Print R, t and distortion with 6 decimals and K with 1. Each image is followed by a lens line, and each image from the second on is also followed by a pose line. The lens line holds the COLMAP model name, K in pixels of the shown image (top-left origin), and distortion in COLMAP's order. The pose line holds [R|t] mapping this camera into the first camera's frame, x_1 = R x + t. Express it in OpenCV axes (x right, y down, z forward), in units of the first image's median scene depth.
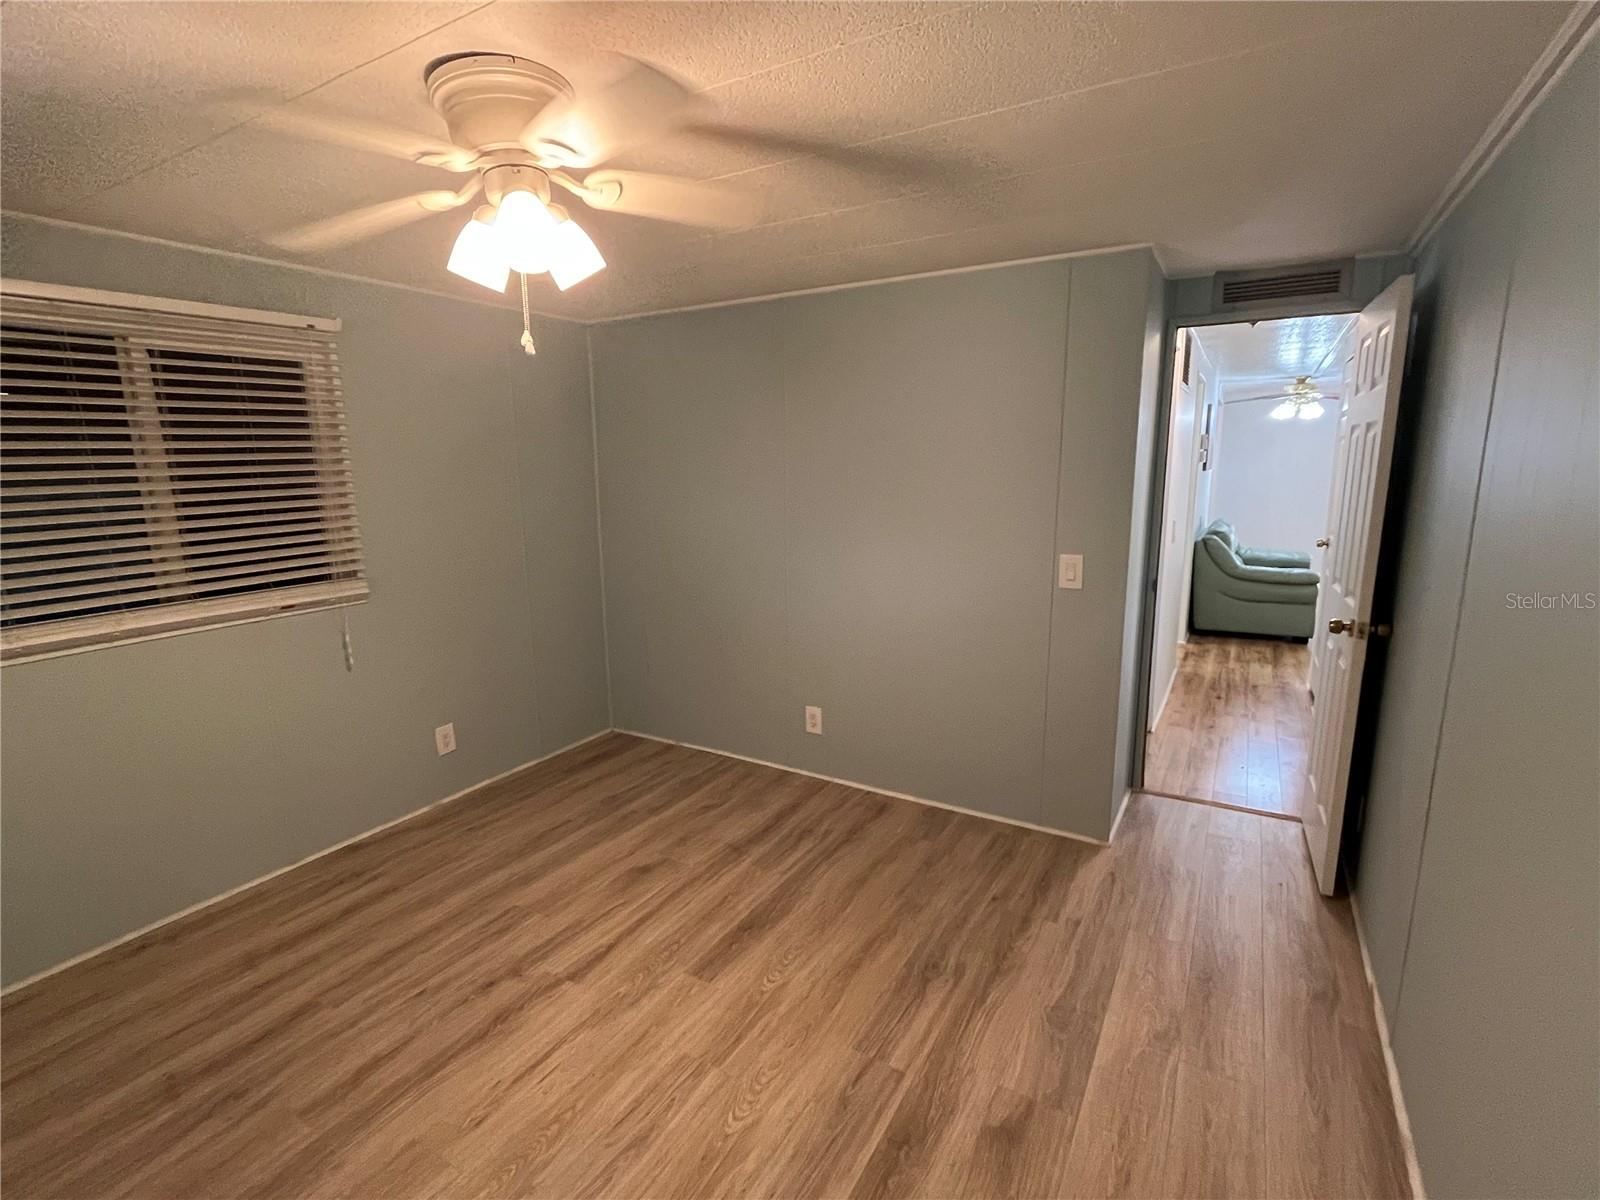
lens RADIAL K [[758.2, 0, 795.8], [0, 758.2, 602.0], [0, 0, 1]] dist [-0.002252, -0.000075]
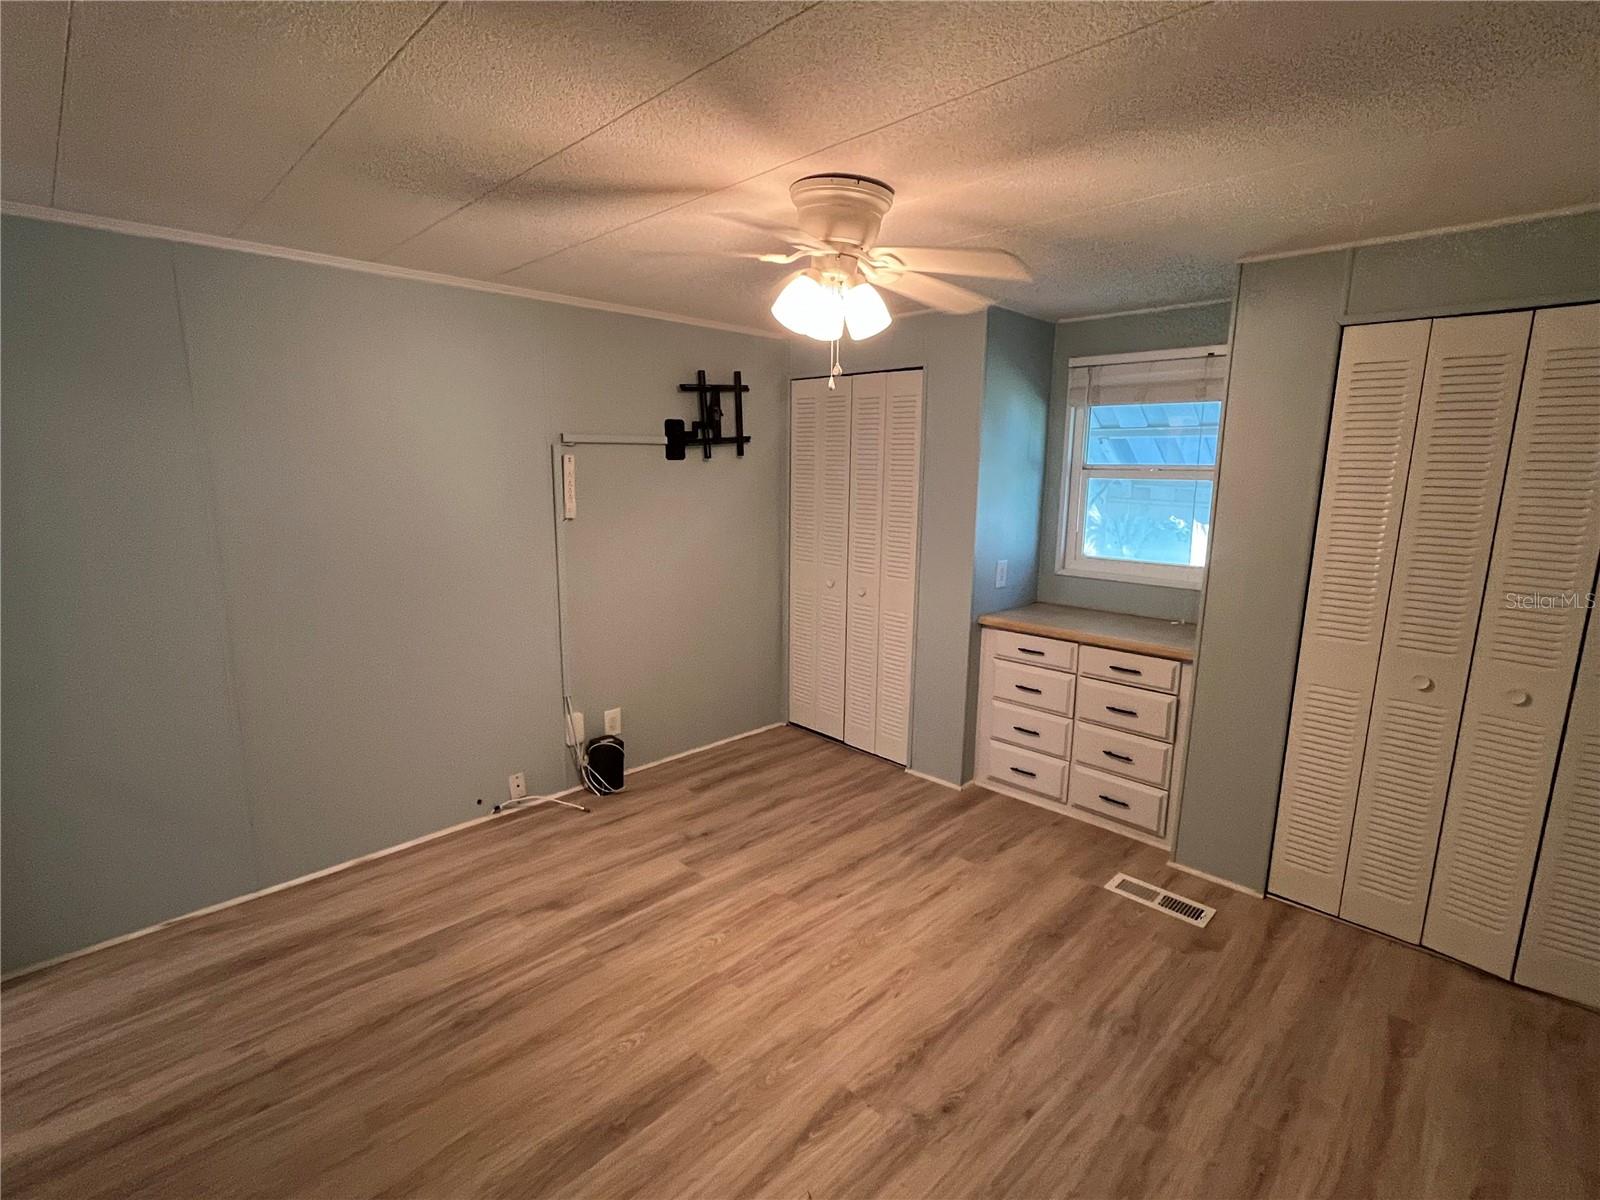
lens RADIAL K [[755.6, 0, 796.1], [0, 755.6, 597.4], [0, 0, 1]] dist [-0.004823, 0.000945]
pose [[-0.969780, -0.035519, 0.241381, -0.424298], [0.053332, 0.934558, 0.351790, -0.307451], [-0.238080, 0.354032, -0.904422, 1.585801]]
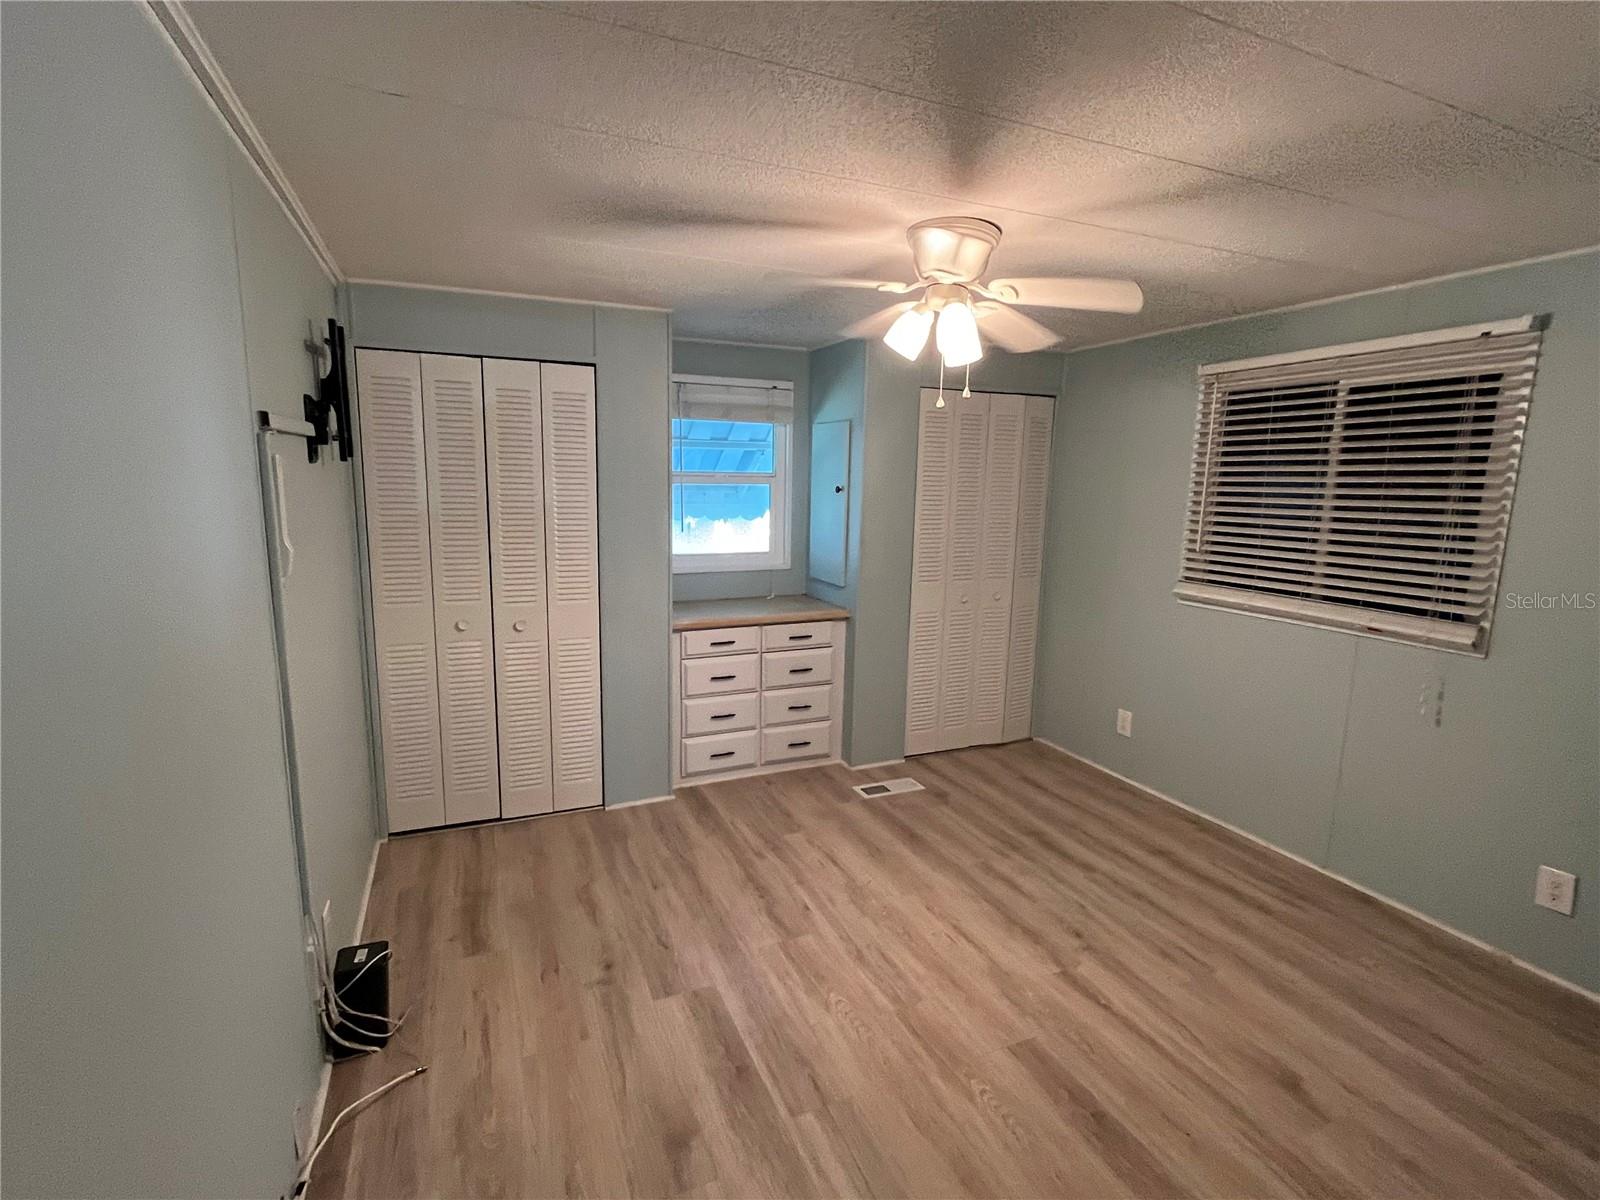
lens RADIAL K [[755.6, 0, 796.1], [0, 755.6, 597.4], [0, 0, 1]] dist [-0.004823, 0.000945]
pose [[-0.580182, 0.134972, -0.803226, 0.697206], [-0.162486, 0.947170, 0.276526, -0.227651], [0.798115, 0.290949, -0.527600, 1.117924]]
